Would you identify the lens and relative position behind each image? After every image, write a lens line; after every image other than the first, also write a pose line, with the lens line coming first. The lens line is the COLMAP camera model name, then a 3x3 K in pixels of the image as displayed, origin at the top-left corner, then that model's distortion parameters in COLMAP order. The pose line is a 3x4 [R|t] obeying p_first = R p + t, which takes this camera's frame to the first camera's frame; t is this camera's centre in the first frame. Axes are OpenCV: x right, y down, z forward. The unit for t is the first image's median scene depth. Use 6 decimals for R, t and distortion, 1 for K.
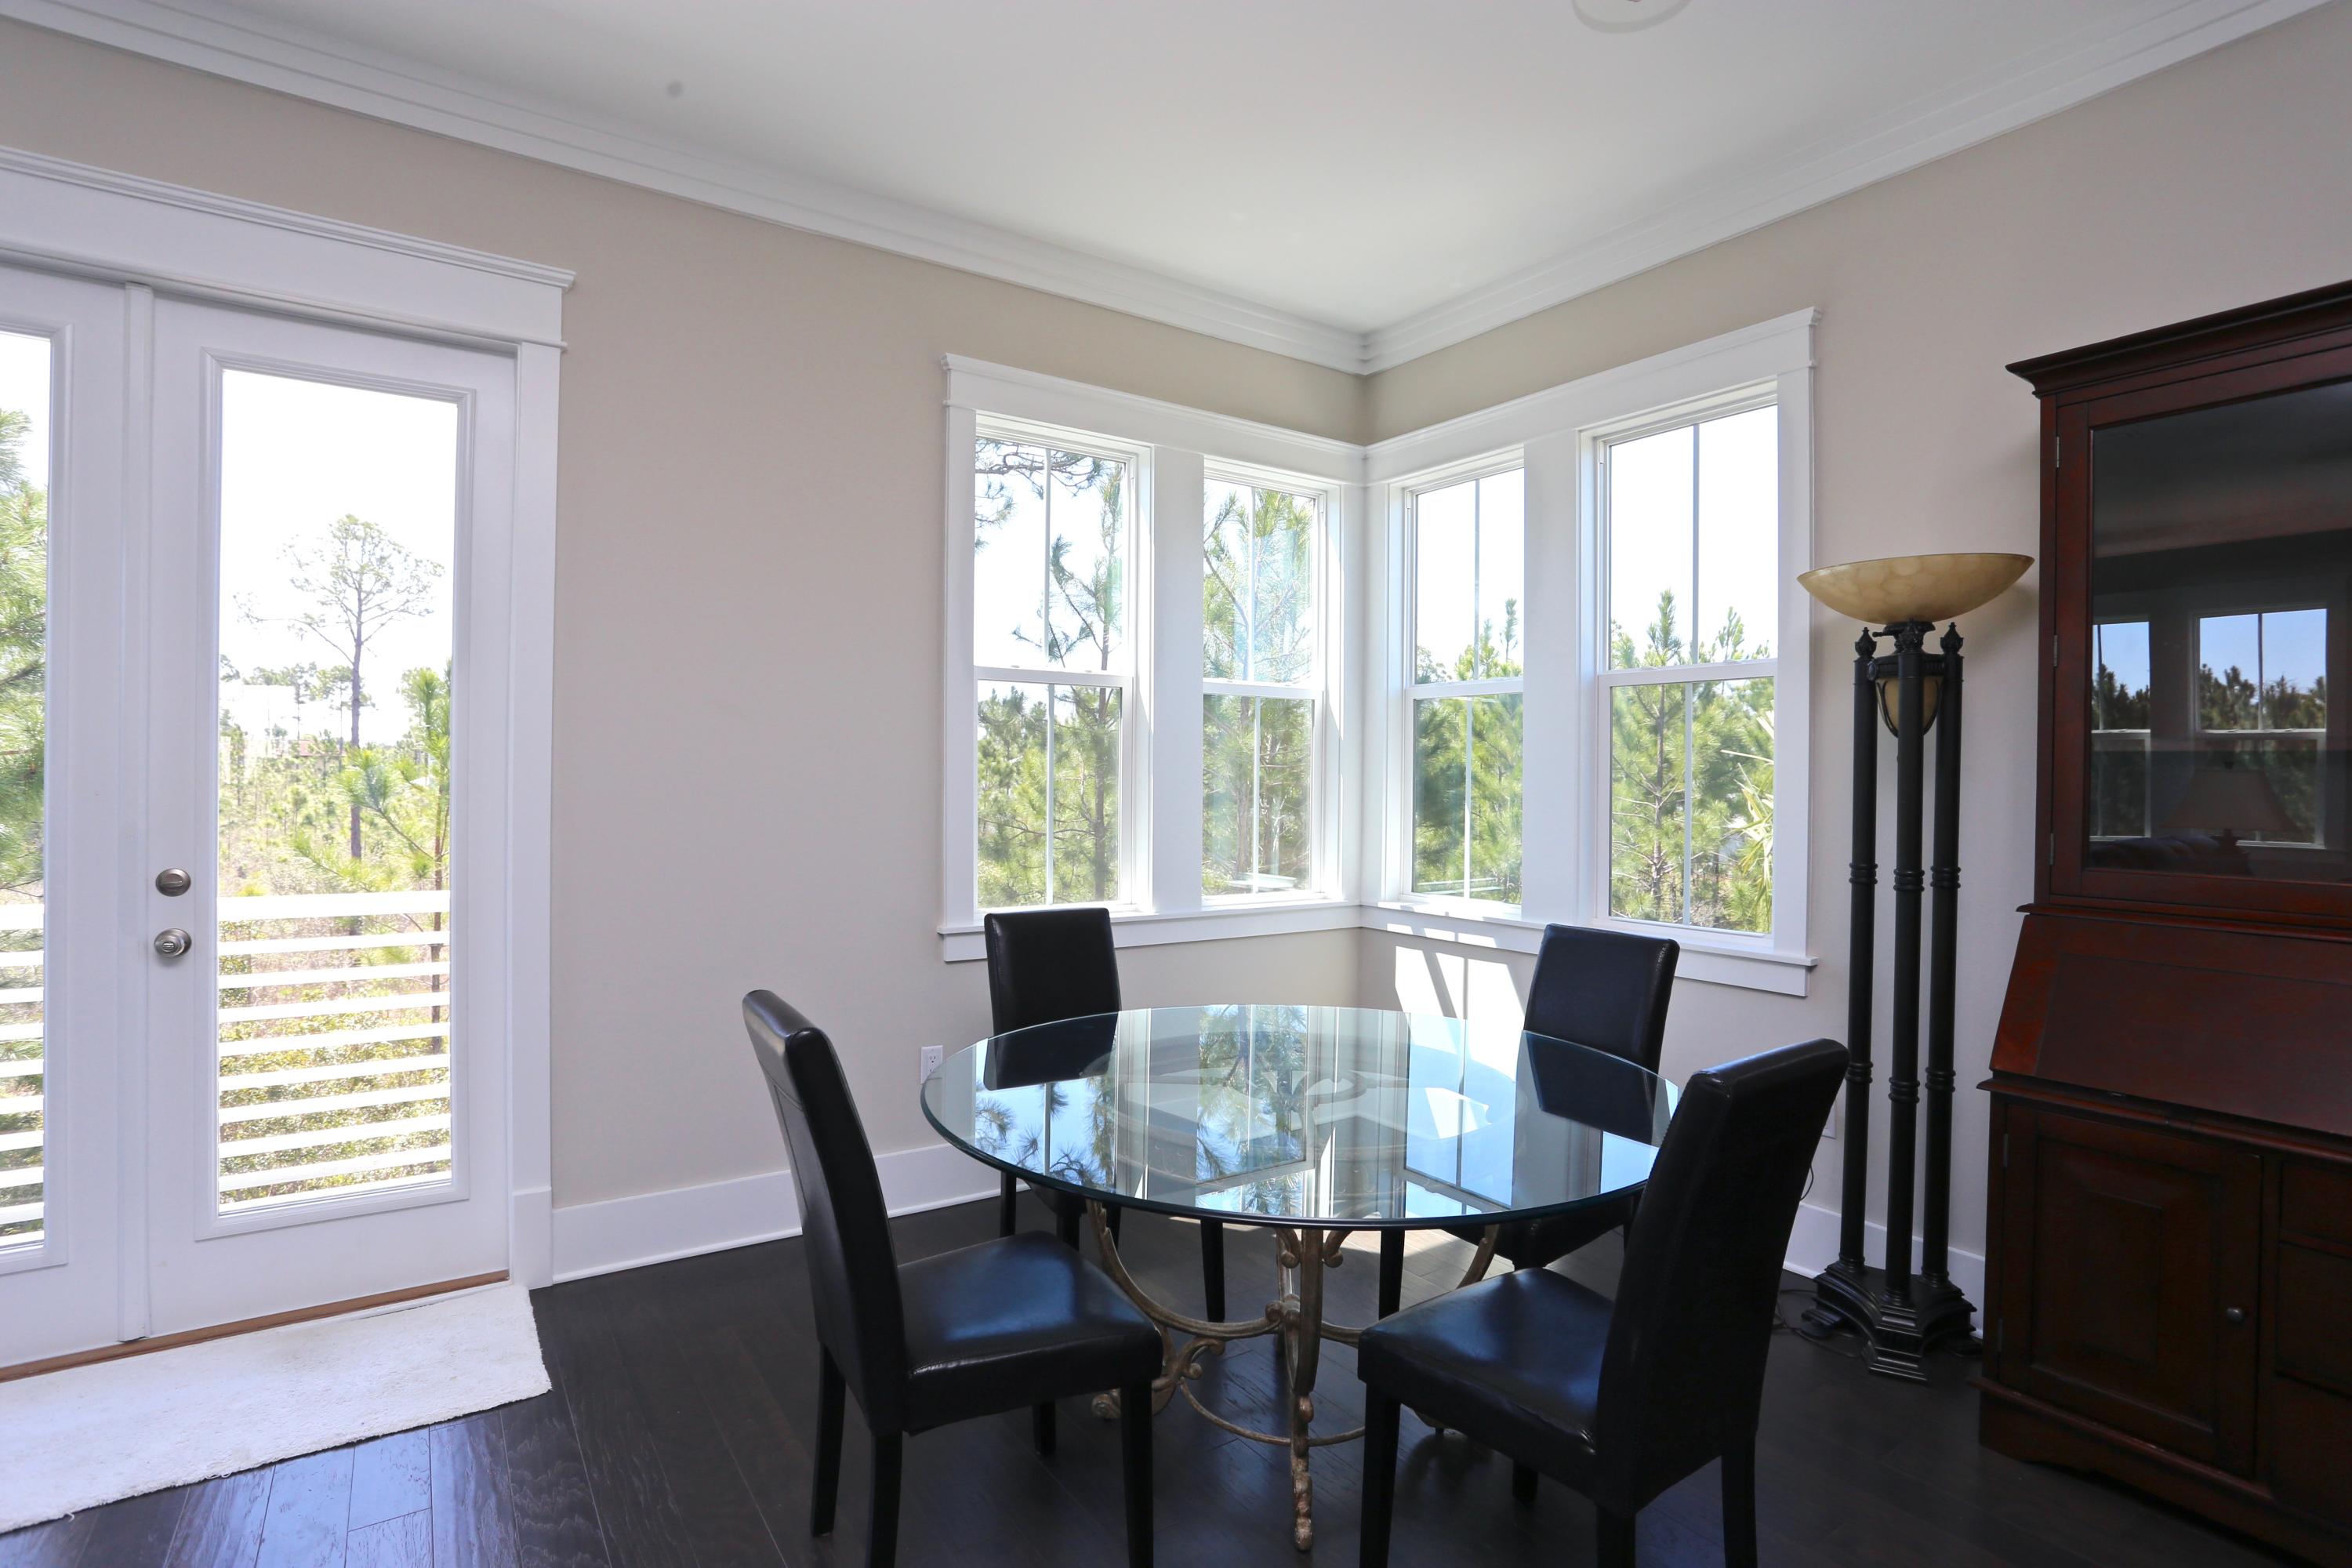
lens RADIAL K [[1150.9, 0, 1160.8], [0, 1150.9, 782.1], [0, 0, 1]] dist [-0.063376, 0.025211]
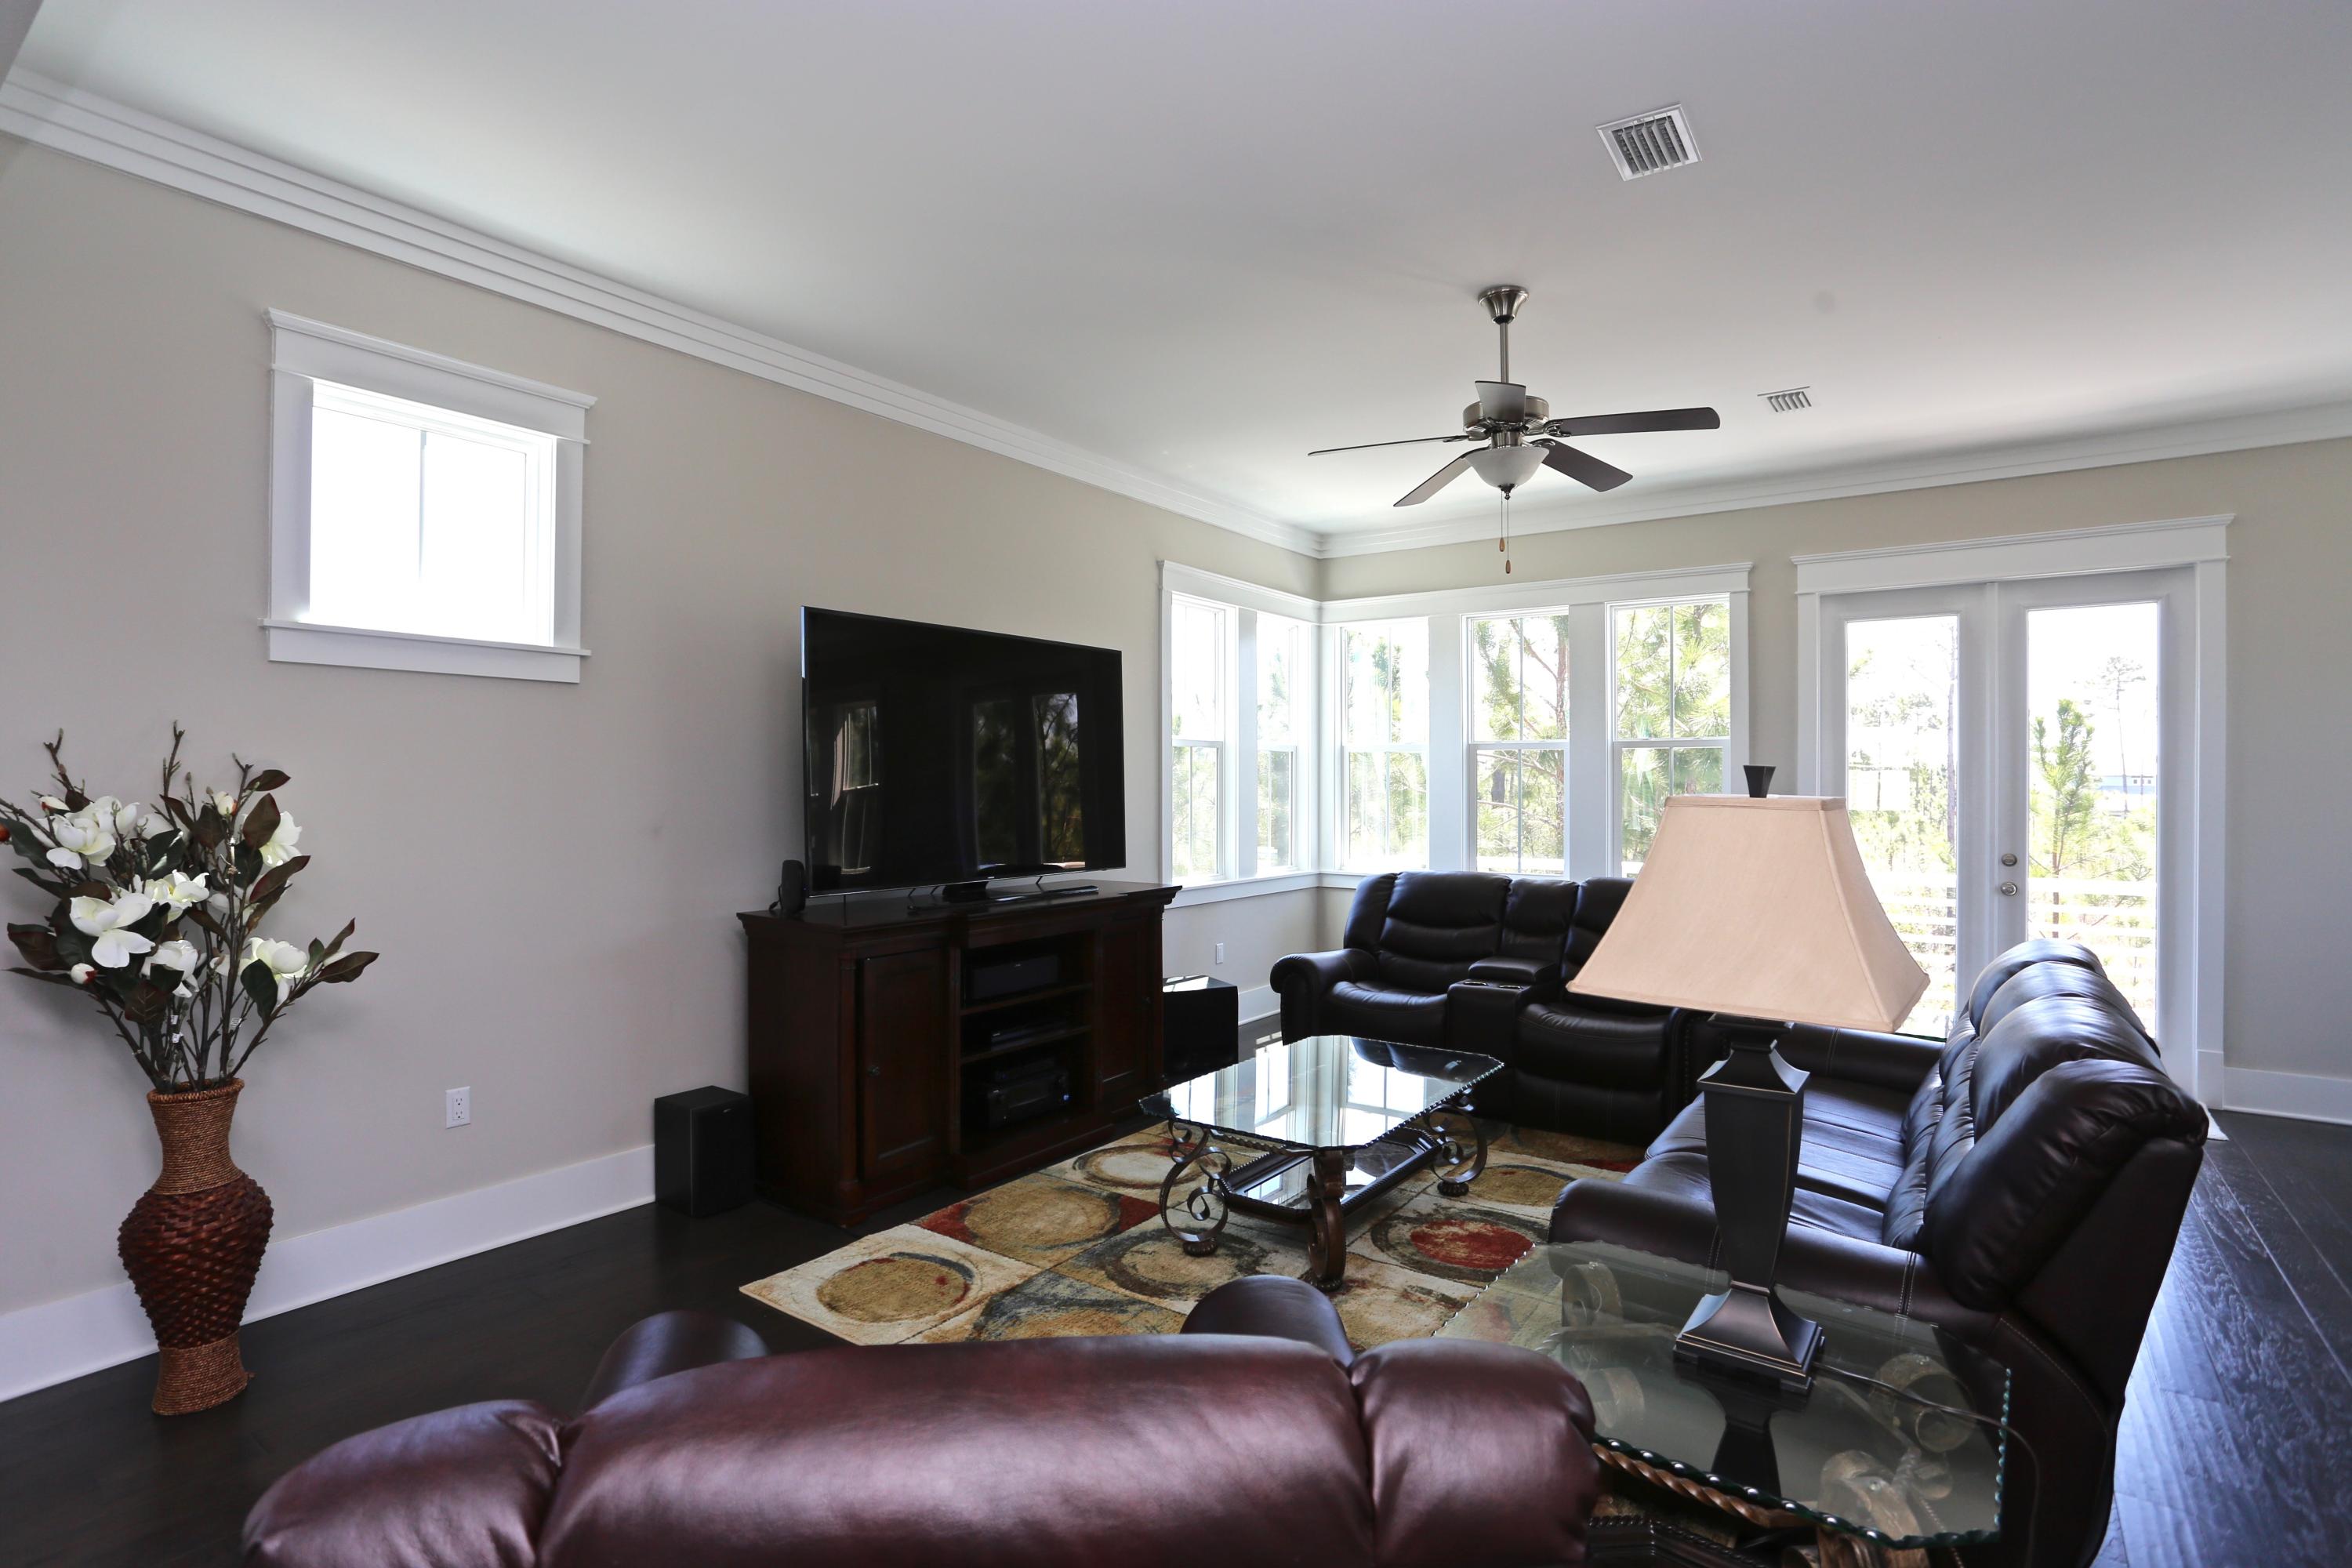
lens RADIAL K [[1156.0, 0, 1157.9], [0, 1156.0, 782.1], [0, 0, 1]] dist [-0.068912, 0.031437]
pose [[0.344925, -0.011583, -0.938559, 0.356005], [-0.004680, 0.999890, -0.014060, -0.013878], [0.938619, 0.009243, 0.344833, -0.798969]]
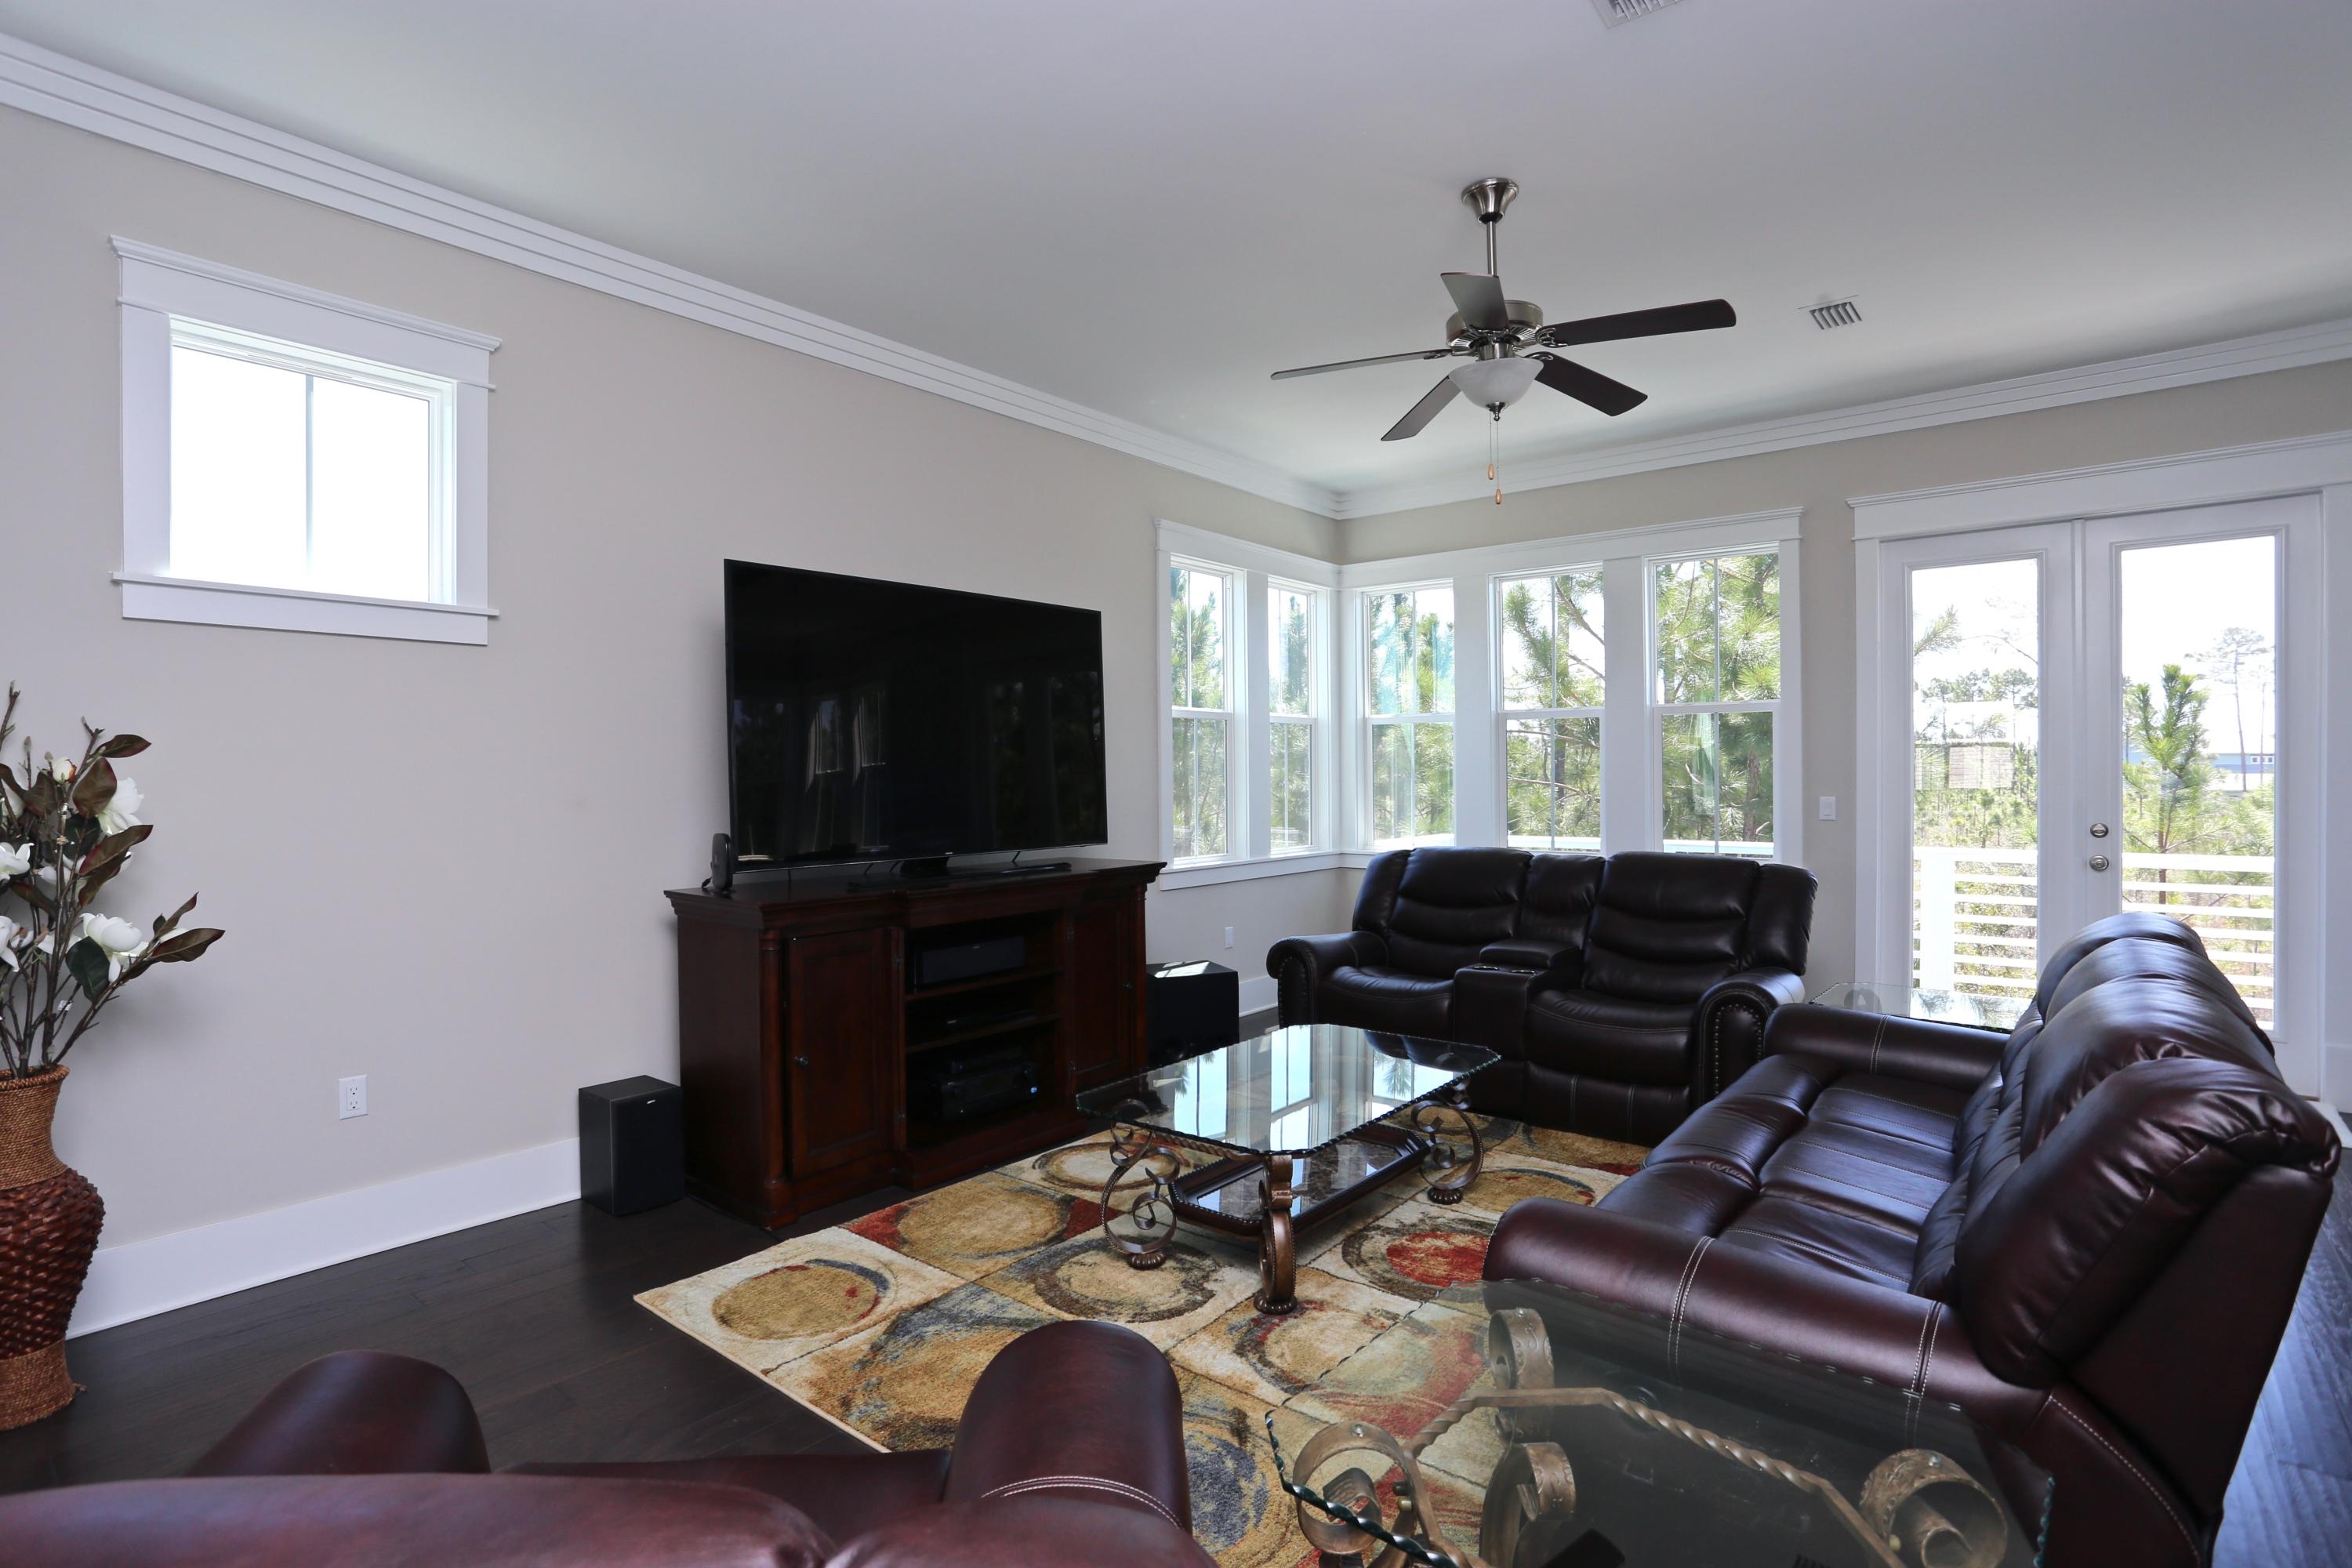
lens RADIAL K [[1150.9, 0, 1160.8], [0, 1150.9, 782.1], [0, 0, 1]] dist [-0.063376, 0.025211]
pose [[0.287691, -0.007291, -0.957696, 0.295065], [0.004743, 0.999970, -0.006188, 0.007325], [0.957712, -0.002762, 0.287717, -0.677575]]
